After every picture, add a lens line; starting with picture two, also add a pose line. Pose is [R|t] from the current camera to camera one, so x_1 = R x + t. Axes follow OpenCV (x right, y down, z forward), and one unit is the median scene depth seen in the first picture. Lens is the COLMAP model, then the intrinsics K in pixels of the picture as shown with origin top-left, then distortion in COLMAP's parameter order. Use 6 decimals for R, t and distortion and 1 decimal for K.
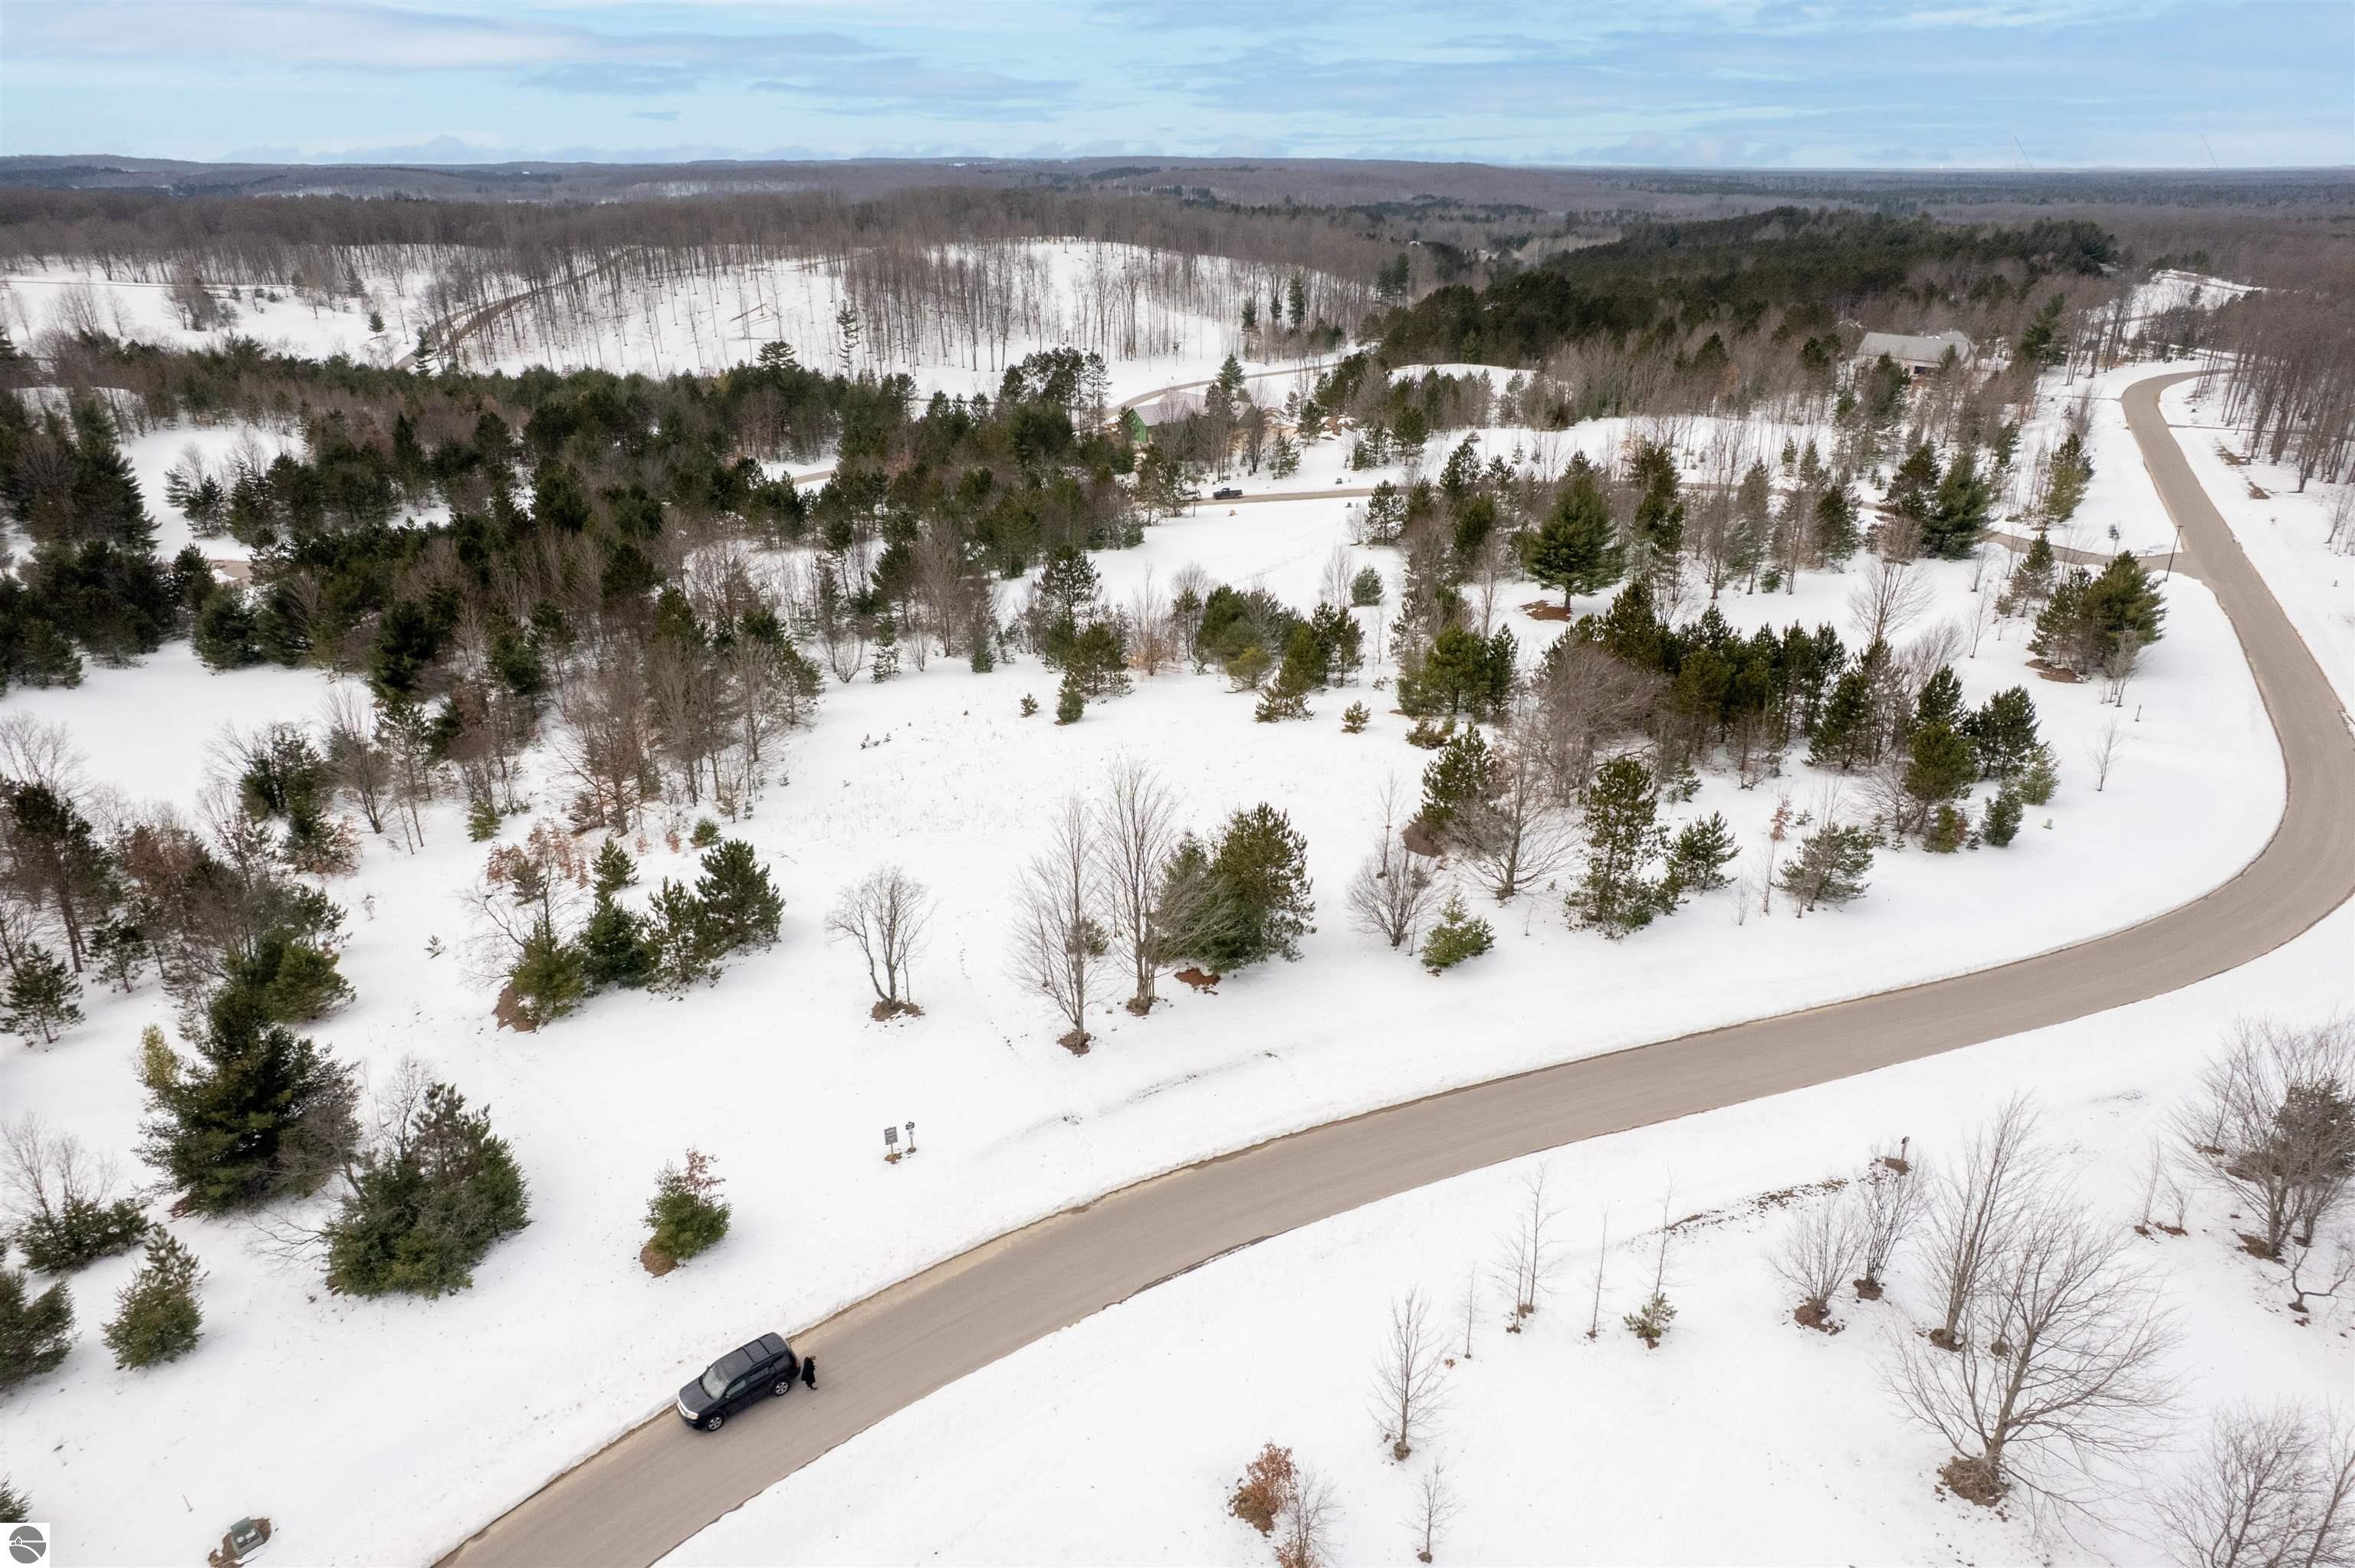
lens RADIAL K [[1502.5, 0, 1187.1], [0, 1502.5, 786.2], [0, 0, 1]] dist [-0.077711, 0.070638]
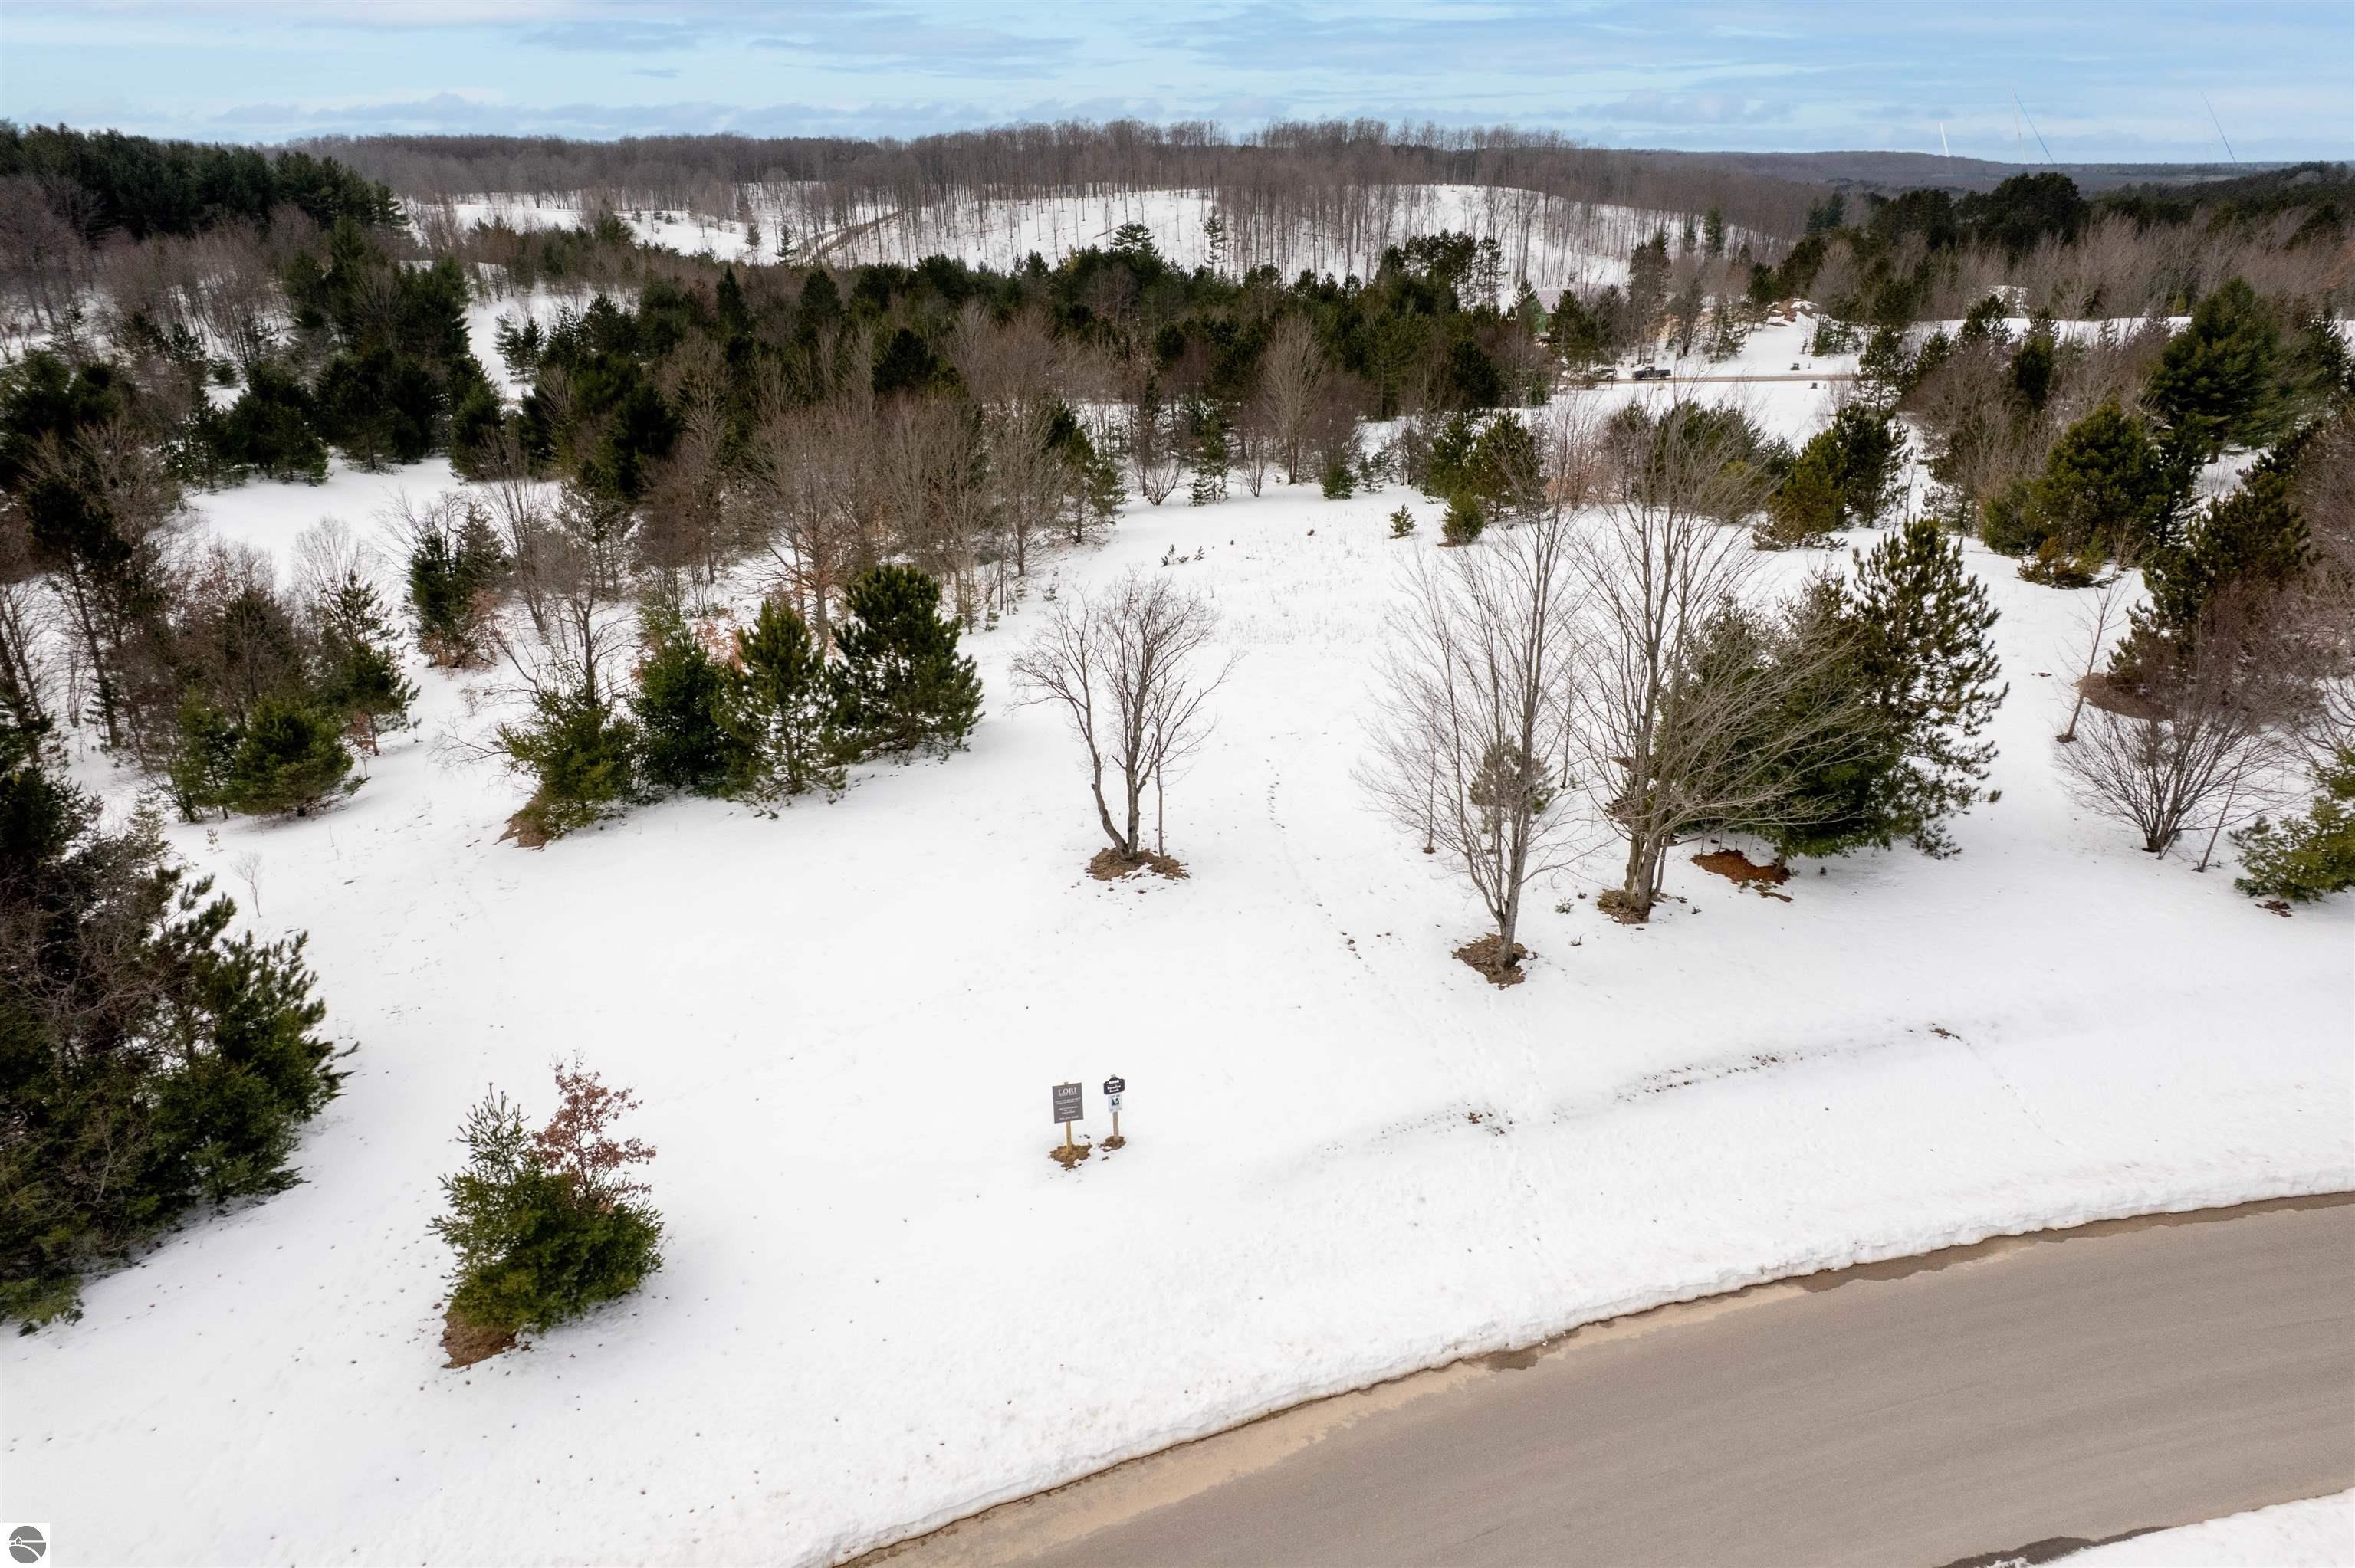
lens RADIAL K [[1502.5, 0, 1187.1], [0, 1502.5, 786.2], [0, 0, 1]] dist [-0.077711, 0.070638]
pose [[0.972130, 0.091446, -0.215873, -0.040990], [-0.090922, 0.995781, 0.012381, 0.068737], [0.216094, 0.007592, 0.976343, 0.298612]]
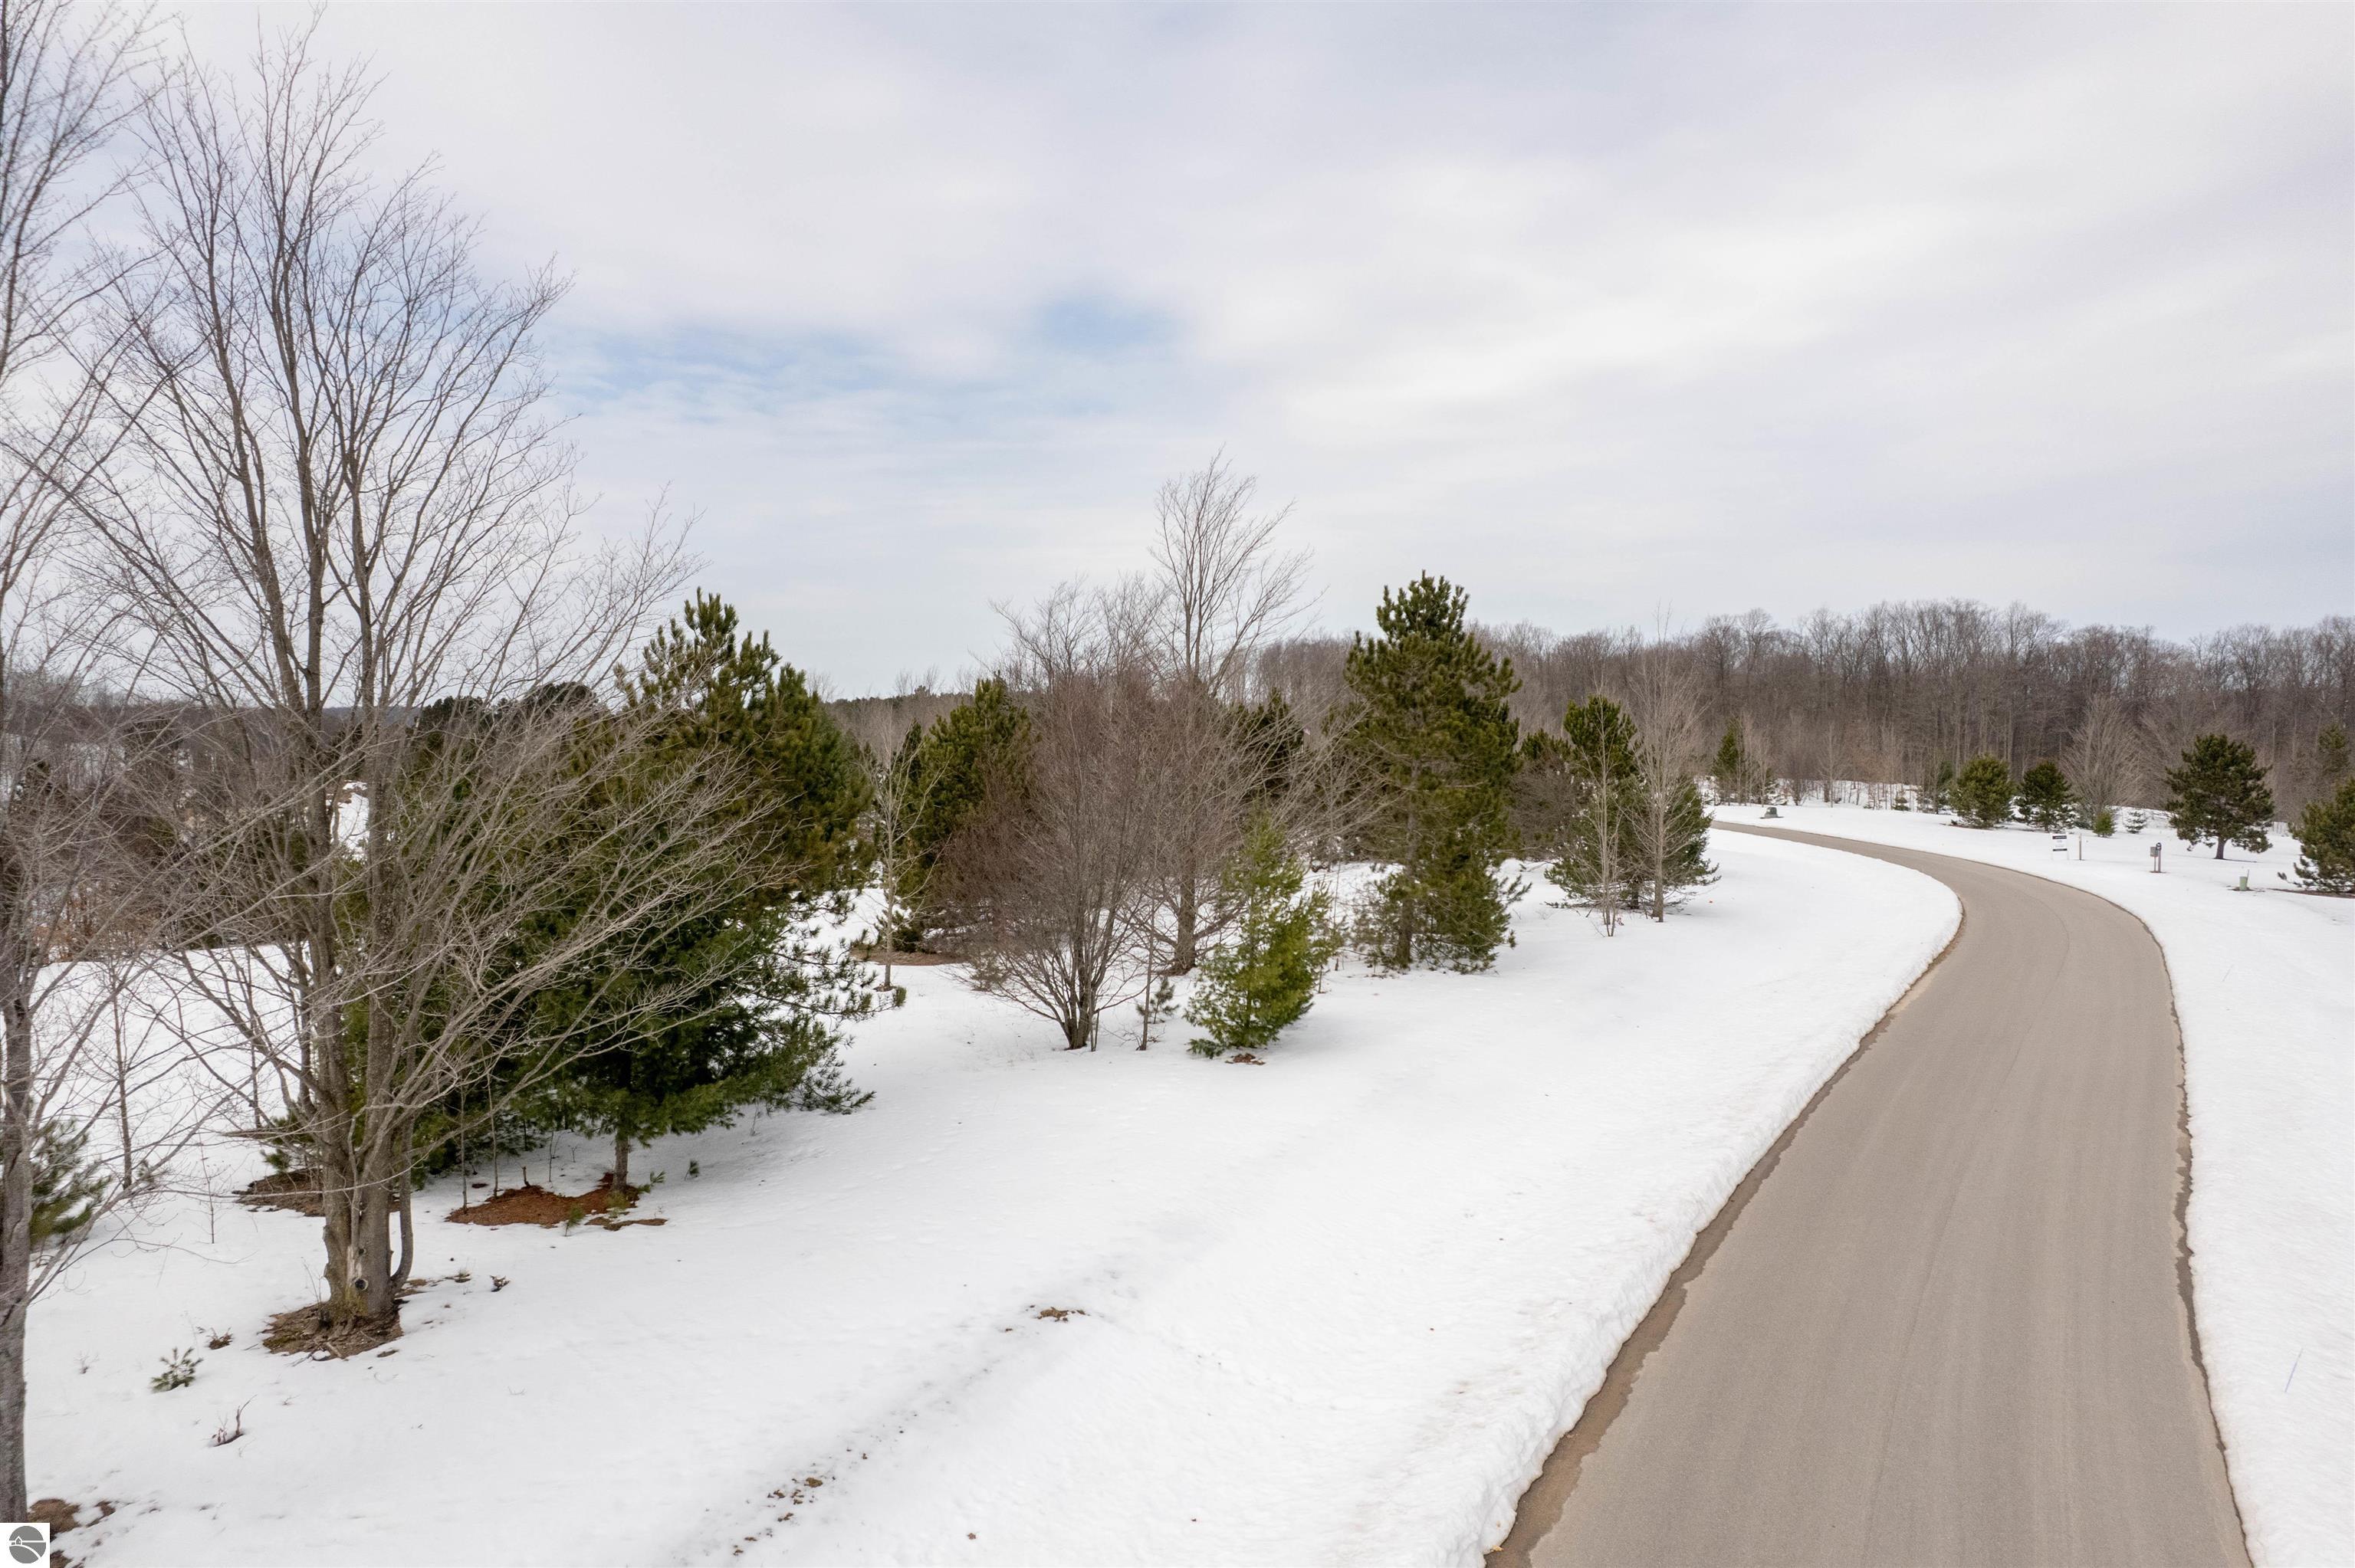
lens RADIAL K [[1502.5, 0, 1187.1], [0, 1502.5, 786.2], [0, 0, 1]] dist [-0.077711, 0.070638]
pose [[0.787278, -0.024835, 0.616098, -0.038107], [0.237818, 0.934108, -0.266241, 0.094992], [-0.568890, 0.356125, 0.741309, 0.443553]]
